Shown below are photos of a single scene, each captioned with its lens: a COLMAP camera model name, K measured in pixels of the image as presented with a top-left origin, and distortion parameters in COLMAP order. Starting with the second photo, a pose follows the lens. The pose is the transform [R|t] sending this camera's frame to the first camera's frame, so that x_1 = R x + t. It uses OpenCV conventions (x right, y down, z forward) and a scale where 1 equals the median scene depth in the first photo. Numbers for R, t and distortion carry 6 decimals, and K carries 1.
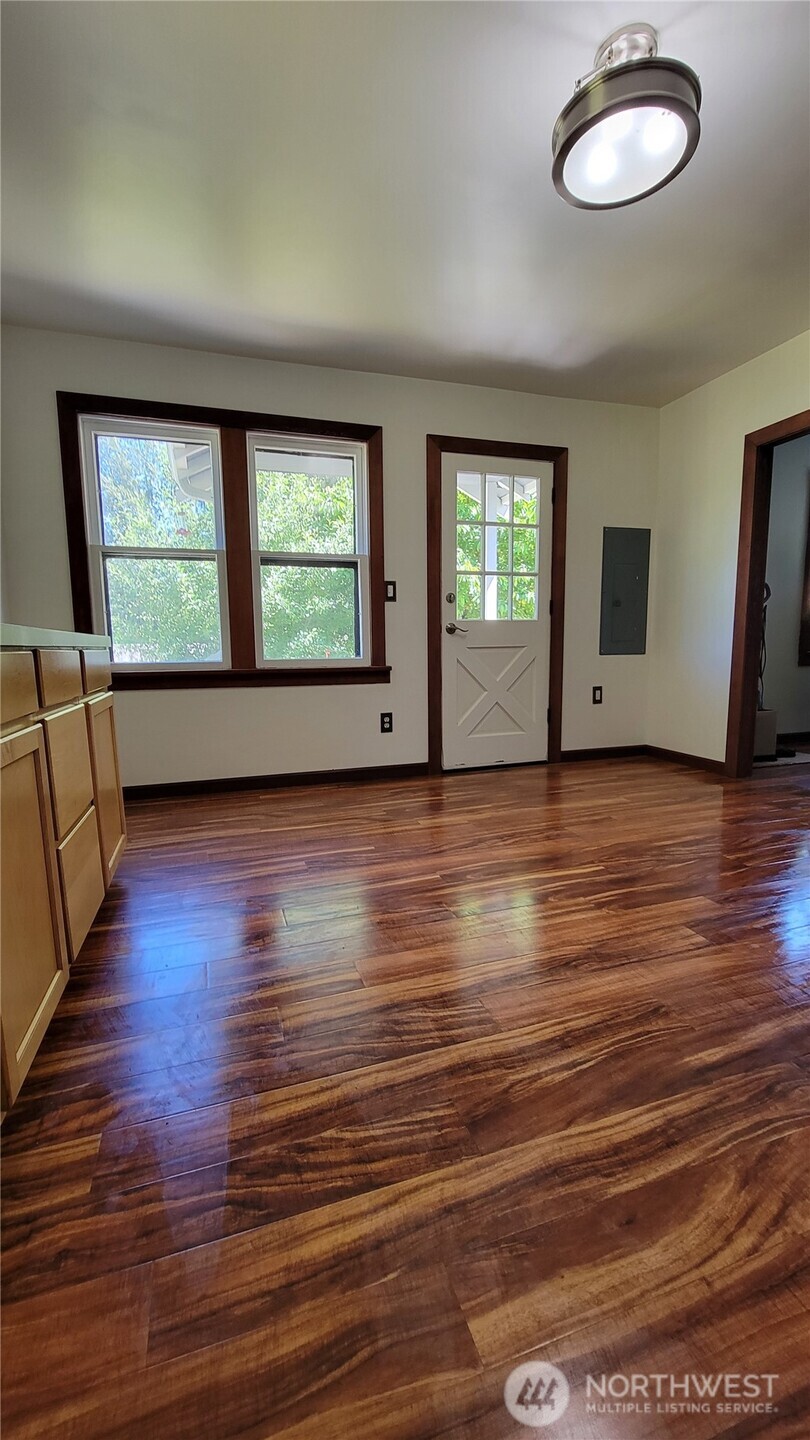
lens RADIAL K [[586.9, 0, 396.2], [0, 586.9, 726.5], [0, 0, 1]] dist [-0.004574, 0.000092]
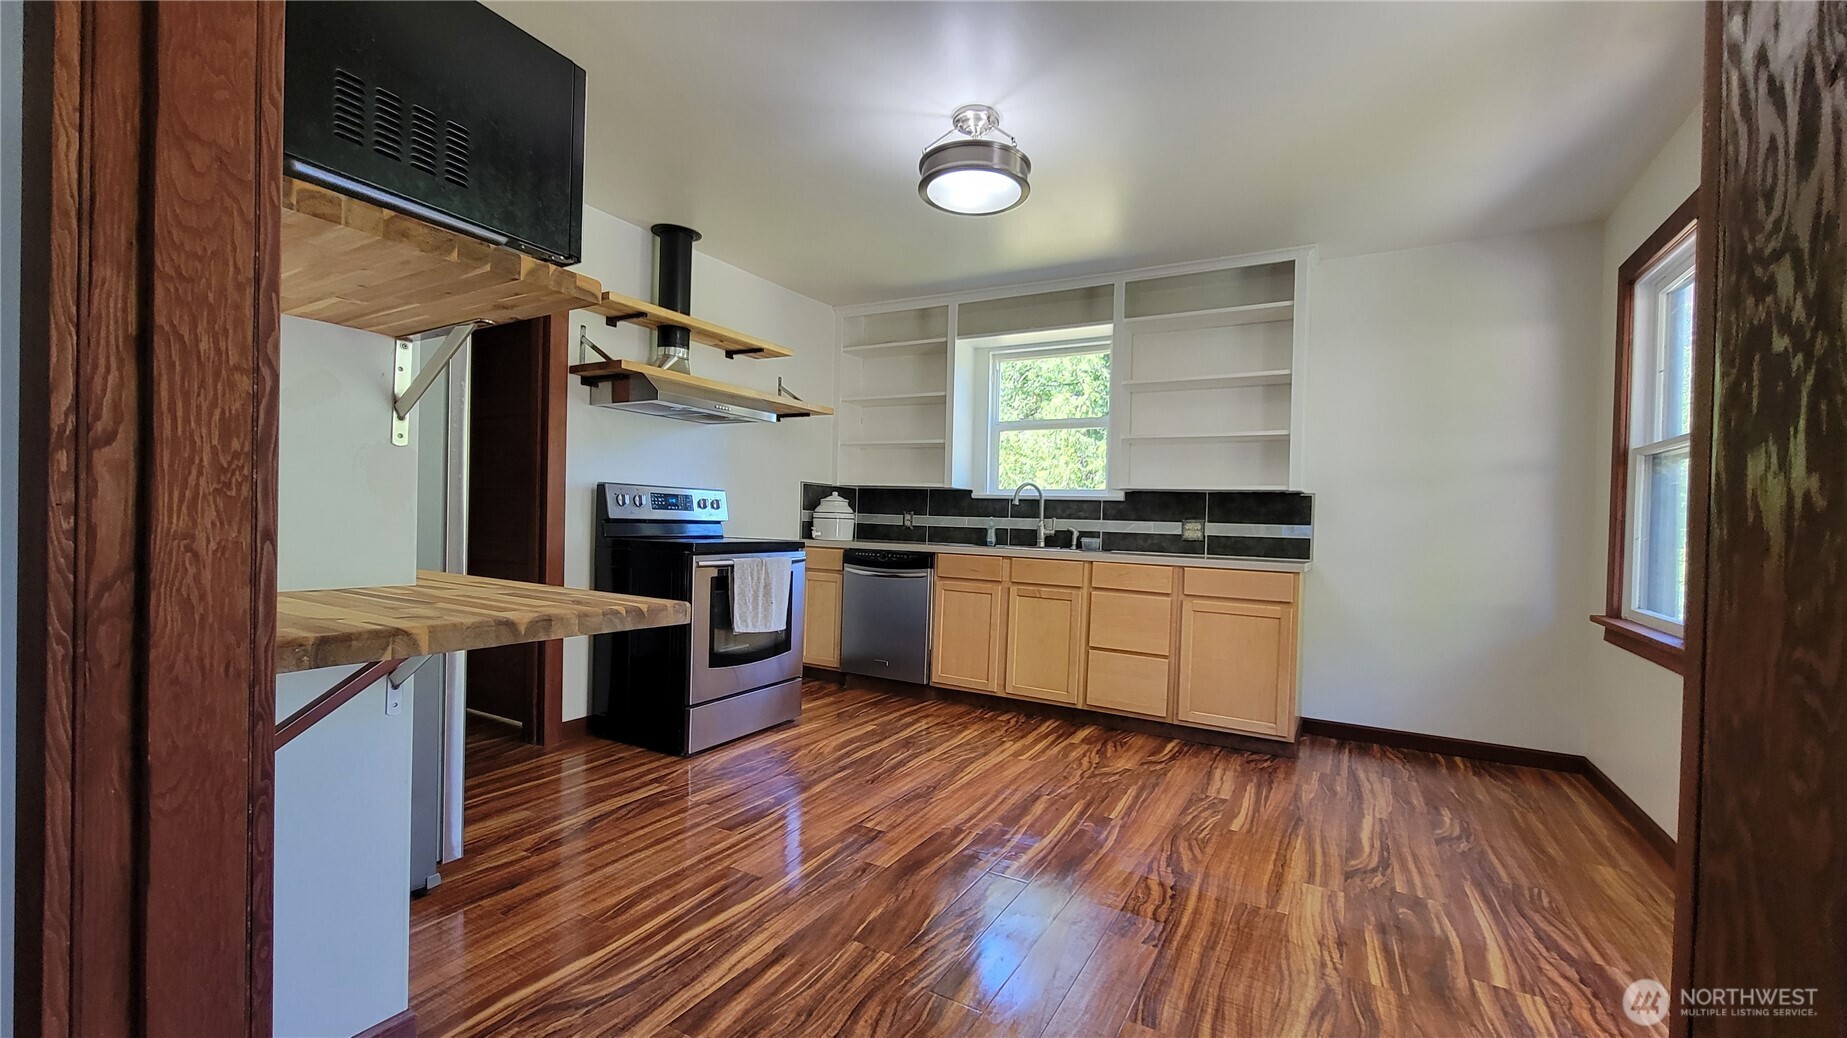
lens RADIAL K [[752.7, 0, 930.1], [0, 752.7, 529.5], [0, 0, 1]] dist [-0.004574, 0.000092]
pose [[-0.743400, 0.000010, -0.668848, 1.072336], [-0.106705, 0.987190, 0.118614, -0.314680], [0.660281, 0.159547, -0.733876, 1.560715]]
